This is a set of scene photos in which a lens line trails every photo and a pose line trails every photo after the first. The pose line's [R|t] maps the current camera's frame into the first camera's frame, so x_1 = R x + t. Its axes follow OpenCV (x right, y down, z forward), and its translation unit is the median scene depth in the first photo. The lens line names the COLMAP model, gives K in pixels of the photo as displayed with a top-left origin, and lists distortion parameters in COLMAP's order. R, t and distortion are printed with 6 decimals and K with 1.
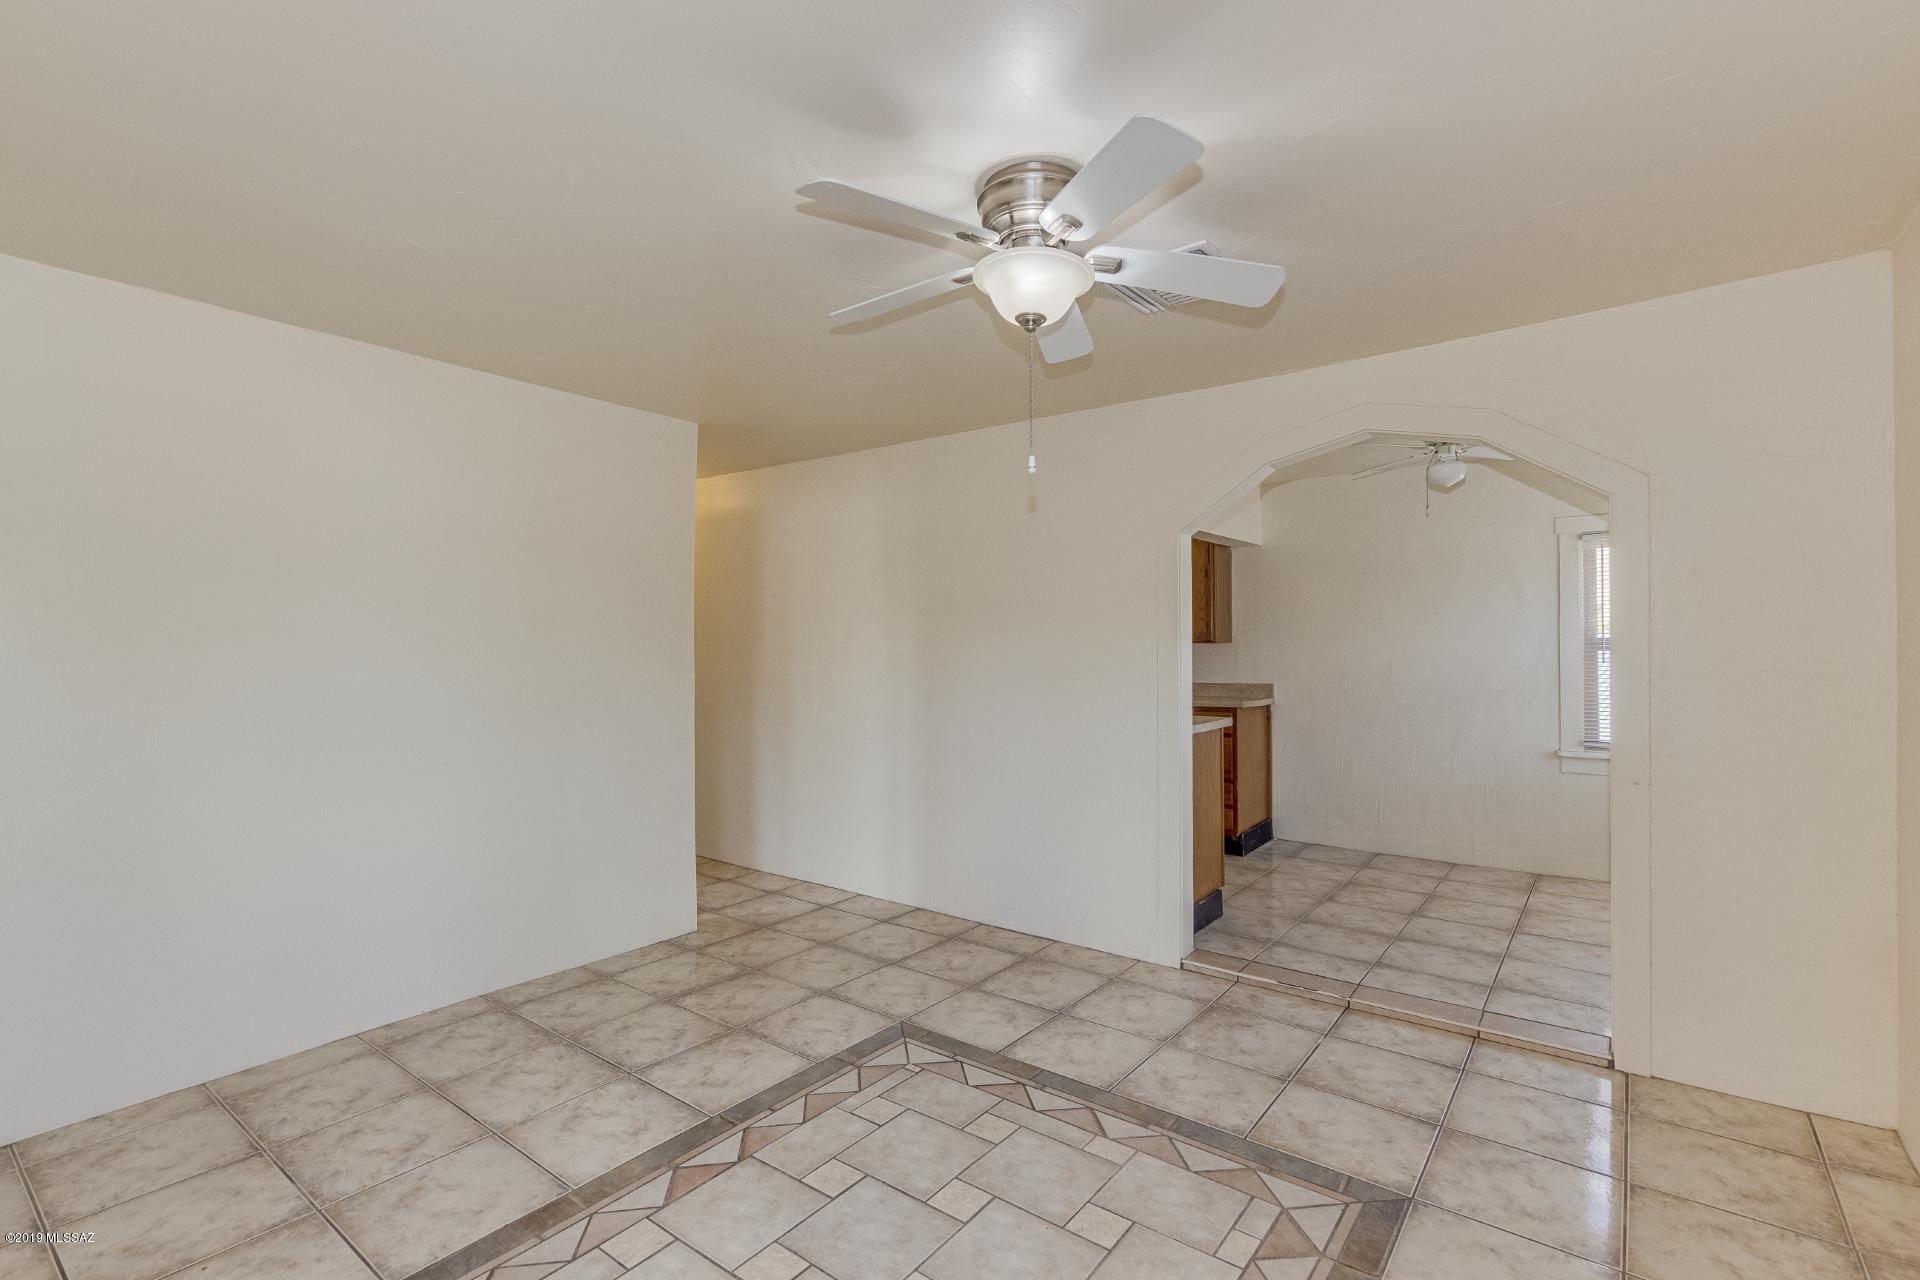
lens RADIAL K [[874.3, 0, 950.5], [0, 874.3, 639.4], [0, 0, 1]] dist [0.008222, -0.001444]
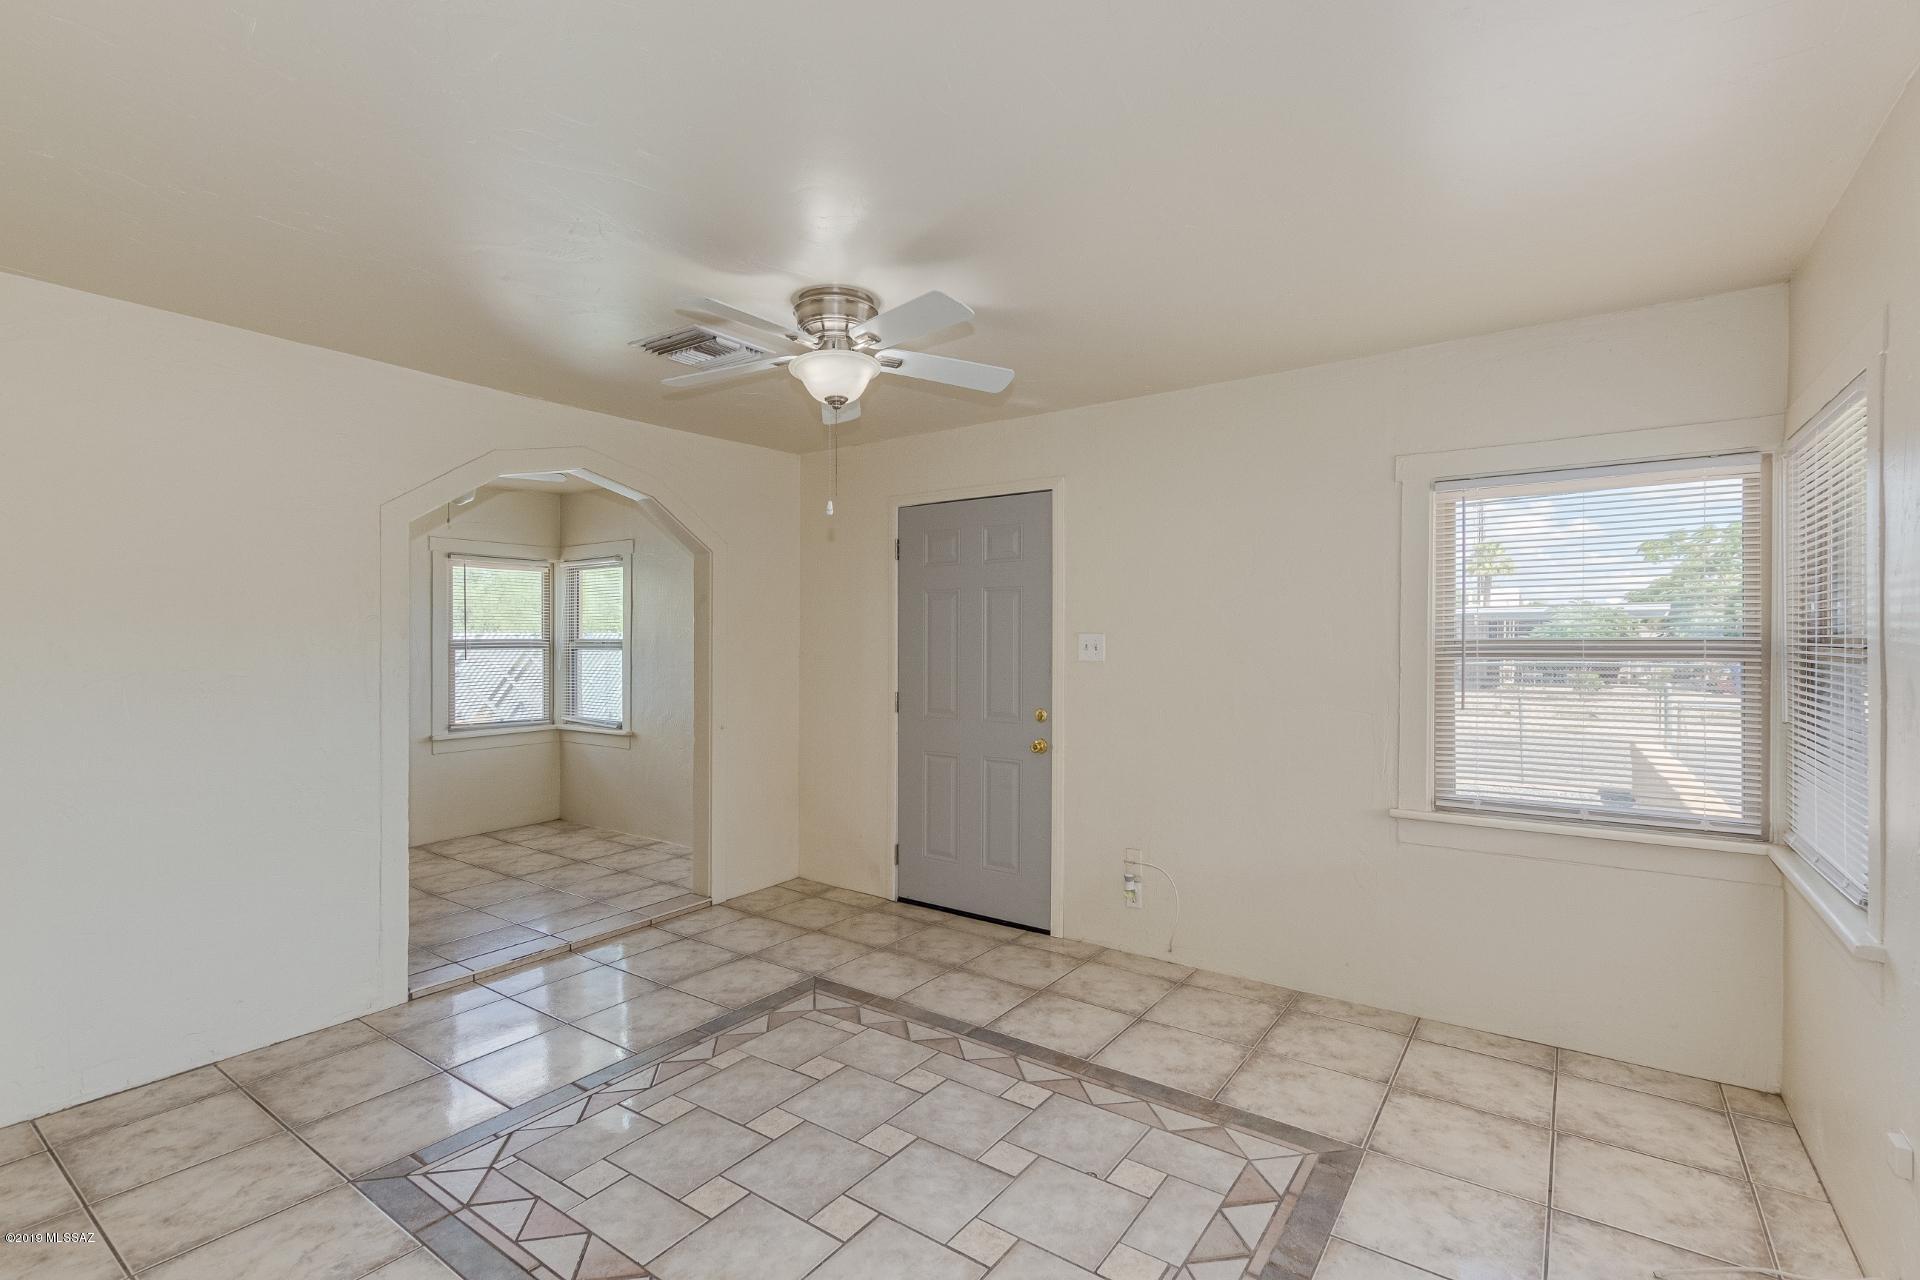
lens RADIAL K [[874.3, 0, 955.5], [0, 874.3, 637.9], [0, 0, 1]] dist [0.008222, -0.001444]
pose [[-0.041551, 0.008316, 0.999102, -0.895218], [-0.006289, 0.999943, -0.008584, 0.004941], [-0.999117, -0.006640, -0.041497, 0.627492]]
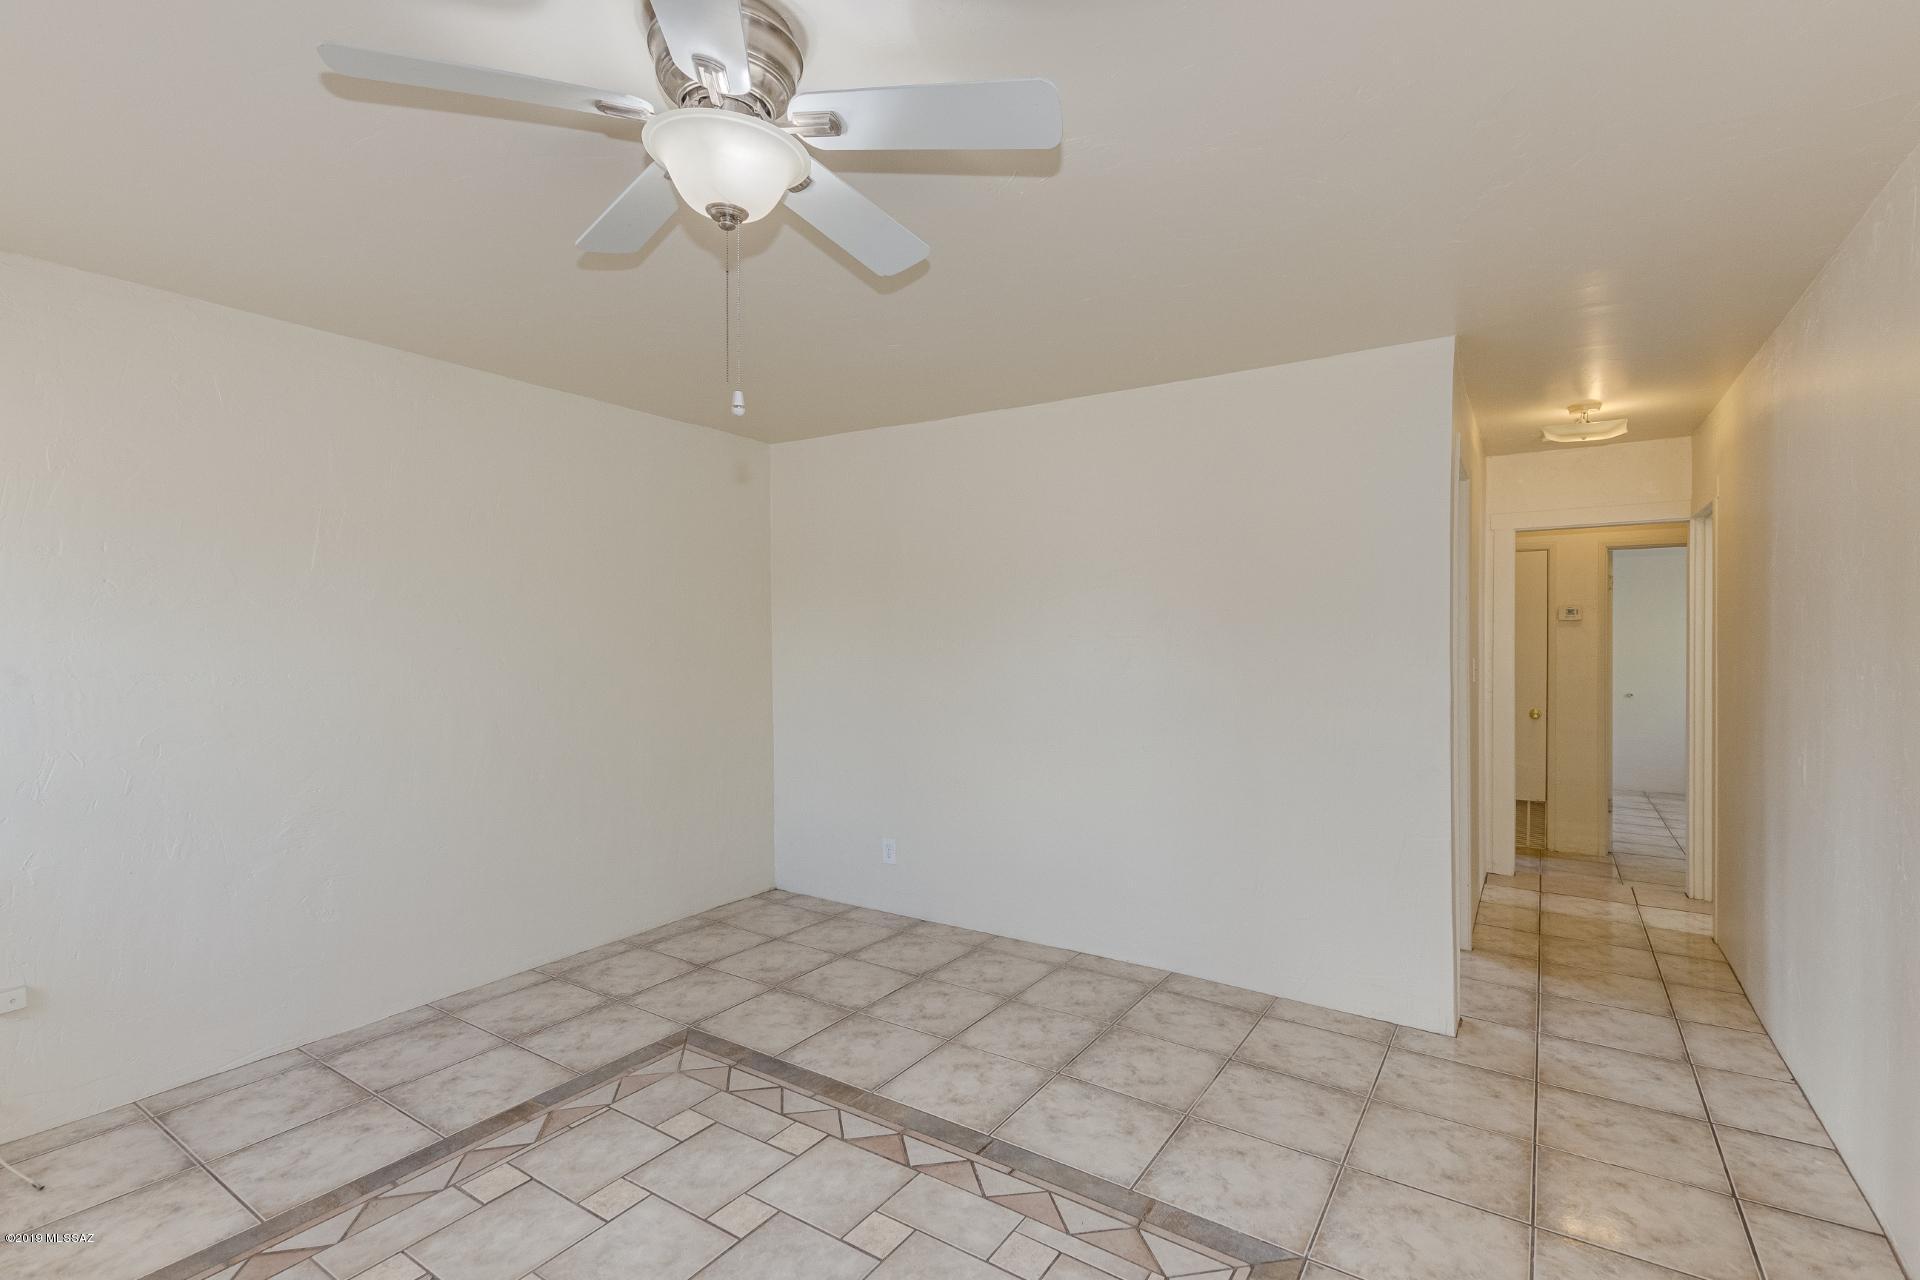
lens RADIAL K [[874.3, 0, 948.8], [0, 874.3, 632.3], [0, 0, 1]] dist [0.008222, -0.001444]
pose [[0.065695, -0.009285, -0.997797, 0.622359], [0.005930, 0.999943, -0.008915, 0.004335], [0.997822, -0.005331, 0.065747, 0.817175]]
